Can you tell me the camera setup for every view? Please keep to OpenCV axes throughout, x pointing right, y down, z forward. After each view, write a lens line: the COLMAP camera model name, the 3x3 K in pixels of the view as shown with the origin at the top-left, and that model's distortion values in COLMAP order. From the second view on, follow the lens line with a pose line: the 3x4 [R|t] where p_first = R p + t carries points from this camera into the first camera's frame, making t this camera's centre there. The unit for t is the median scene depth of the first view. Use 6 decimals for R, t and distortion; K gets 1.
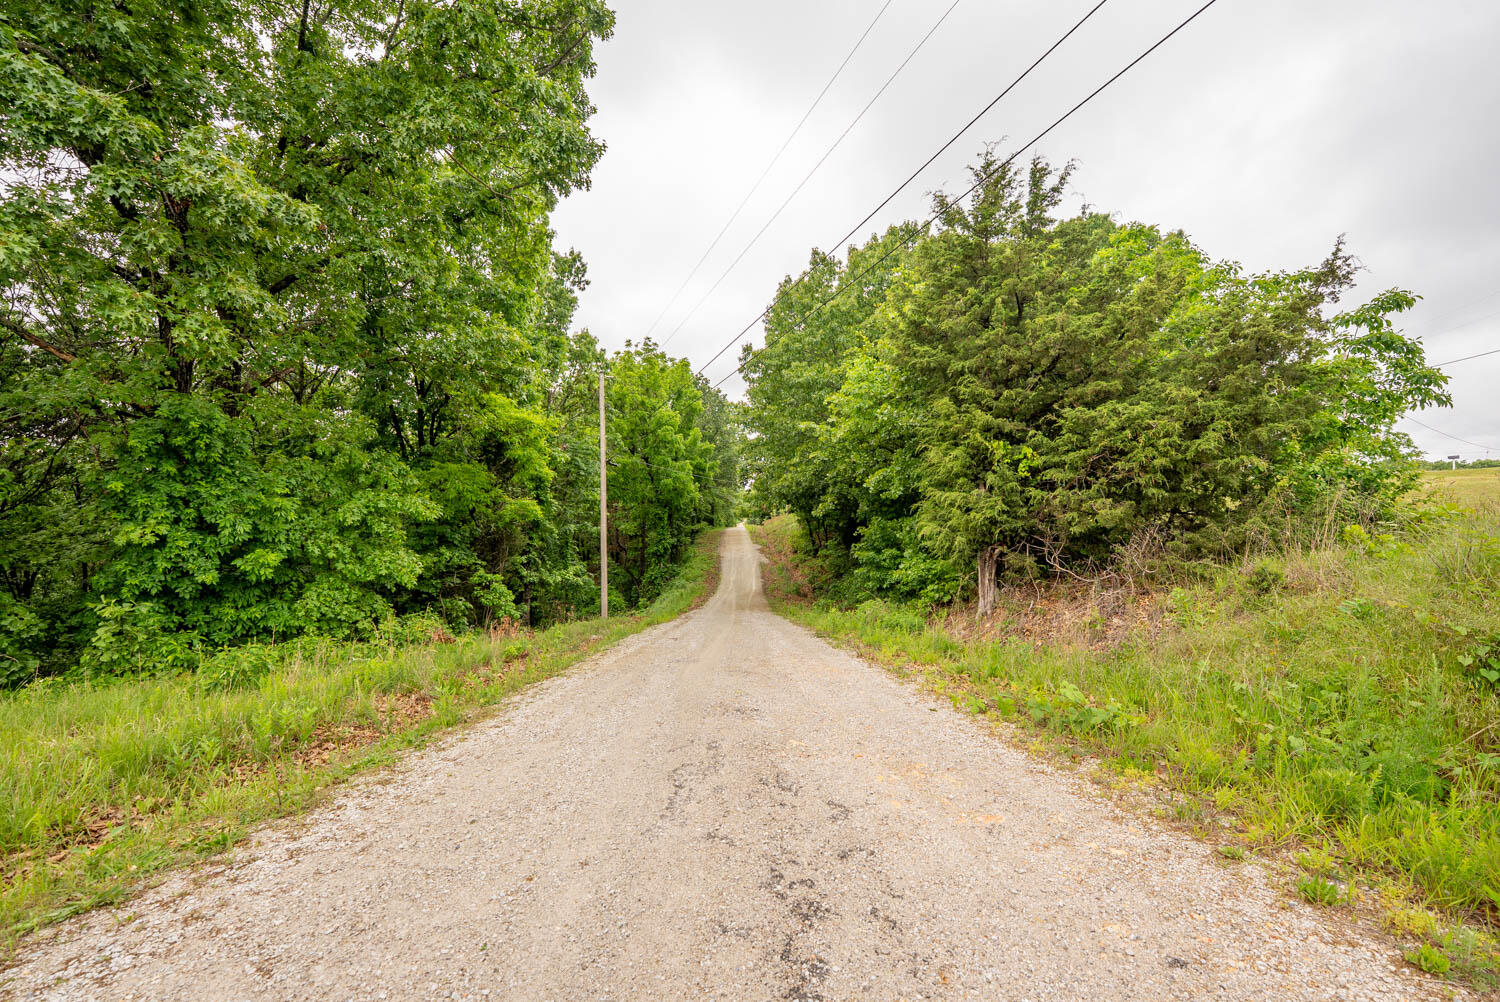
lens RADIAL K [[611.8, 0, 743.6], [0, 611.8, 505.2], [0, 0, 1]] dist [-0.030715, 0.004584]
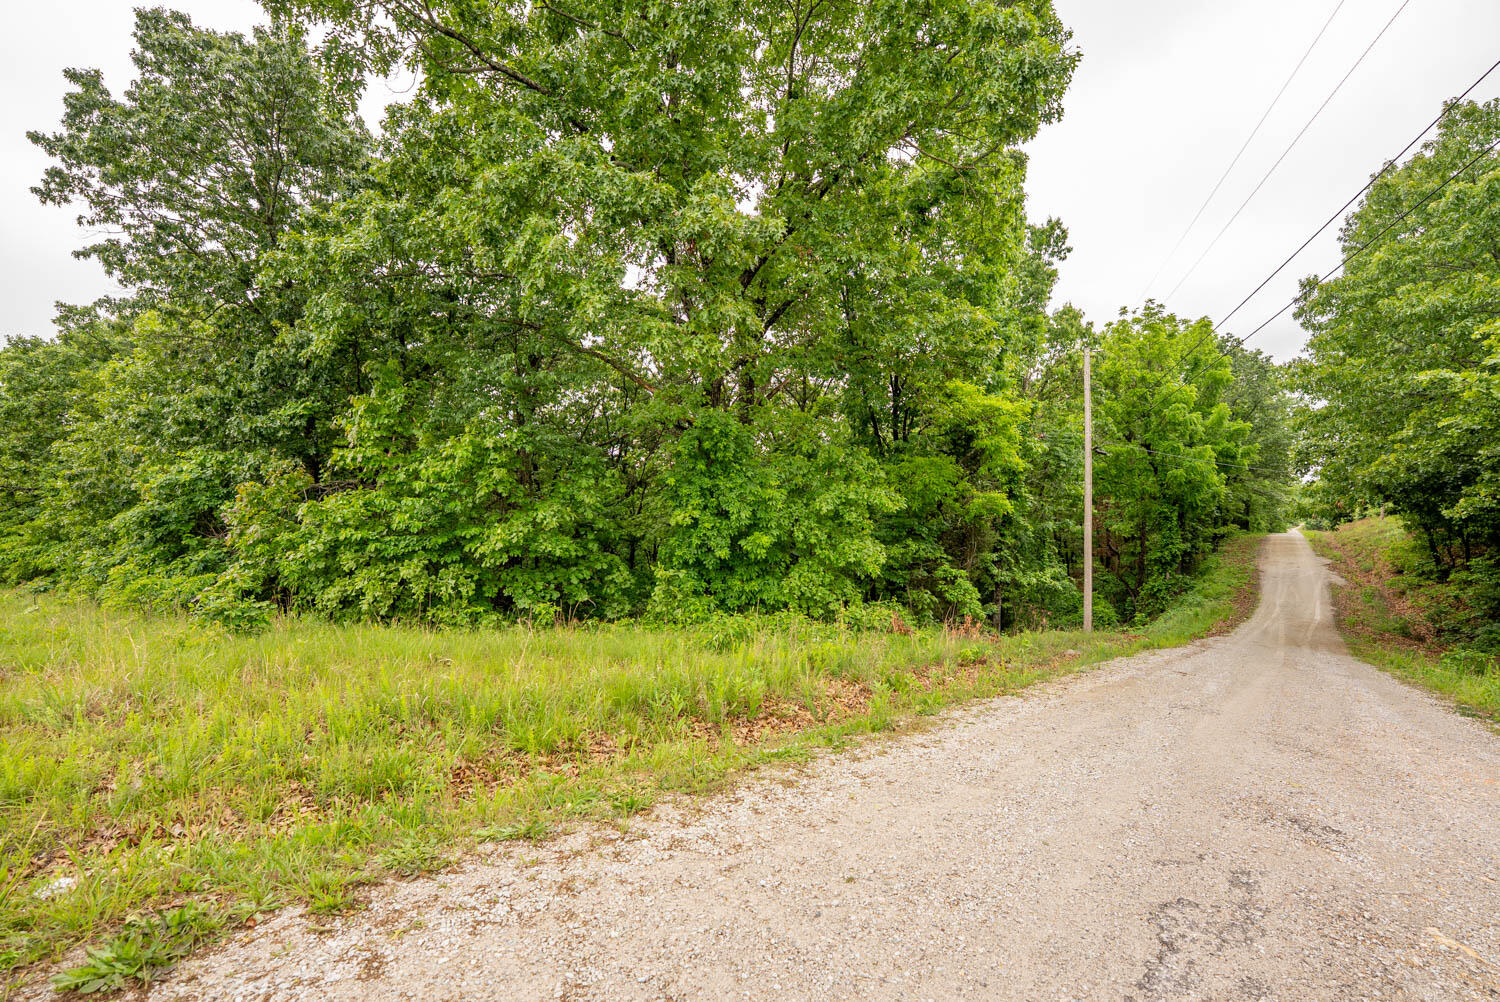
lens RADIAL K [[611.8, 0, 743.6], [0, 611.8, 505.2], [0, 0, 1]] dist [-0.030715, 0.004584]
pose [[0.732388, 0.010272, -0.680810, -0.003602], [-0.007061, 0.999947, 0.007492, 0.005821], [0.680851, -0.000680, 0.732422, 0.056446]]
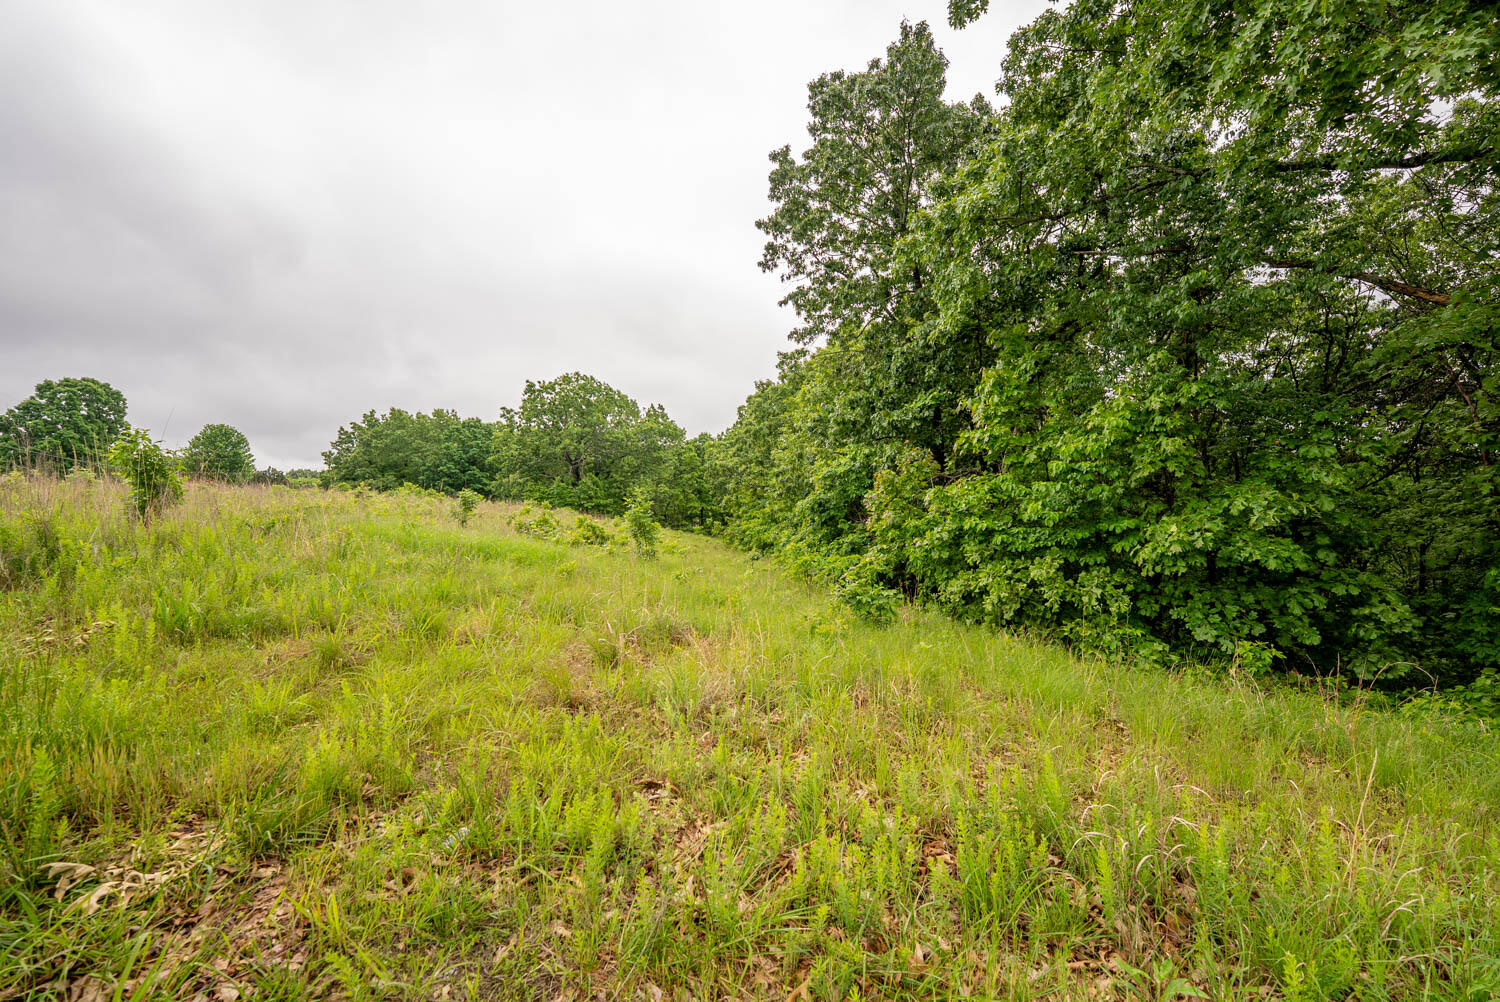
lens RADIAL K [[611.8, 0, 743.6], [0, 611.8, 505.2], [0, 0, 1]] dist [-0.030715, 0.004584]
pose [[-0.105914, 0.018526, -0.994203, -0.141889], [-0.007281, 0.999785, 0.019405, 0.016972], [0.994349, 0.009294, -0.105756, 0.083171]]
